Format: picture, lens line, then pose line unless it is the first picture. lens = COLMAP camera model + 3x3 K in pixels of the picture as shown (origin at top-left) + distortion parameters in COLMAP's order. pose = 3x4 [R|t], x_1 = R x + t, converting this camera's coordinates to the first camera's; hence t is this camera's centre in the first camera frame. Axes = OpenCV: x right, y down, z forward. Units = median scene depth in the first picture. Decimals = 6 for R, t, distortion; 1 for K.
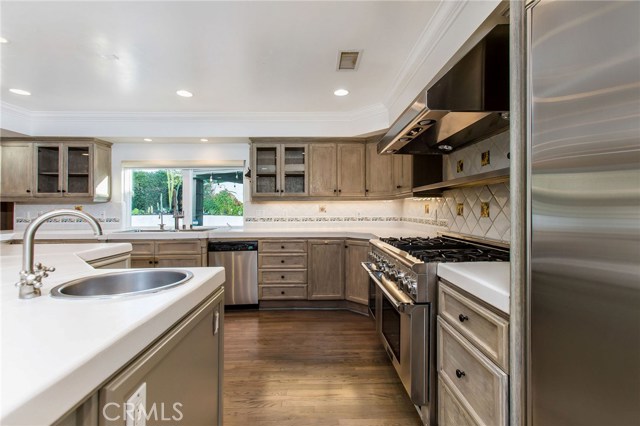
lens RADIAL K [[330.8, 0, 320.0], [0, 330.8, 213.0], [0, 0, 1]] dist [0.001971, 0.000650]
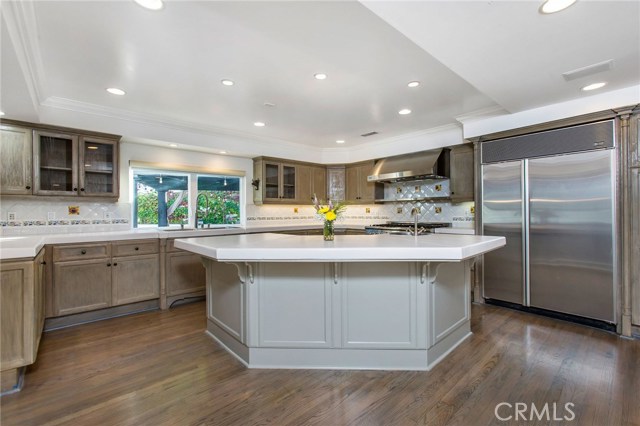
lens RADIAL K [[285.9, 0, 318.5], [0, 285.9, 210.6], [0, 0, 1]] dist [0.000319, 0.000927]
pose [[0.763793, 0.003247, 0.645453, -0.769122], [0.005028, 0.999927, -0.010981, 0.002246], [-0.645442, 0.011632, 0.763721, -0.010275]]
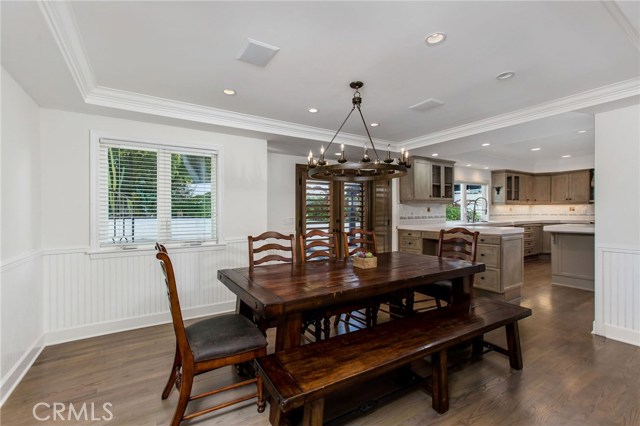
lens RADIAL K [[285.9, 0, 318.5], [0, 285.9, 210.6], [0, 0, 1]] dist [0.000319, 0.000927]
pose [[0.857003, -0.001018, 0.515311, -1.860428], [0.008329, 0.999895, -0.011876, 0.004977], [-0.515245, 0.014469, 0.856921, 0.198986]]
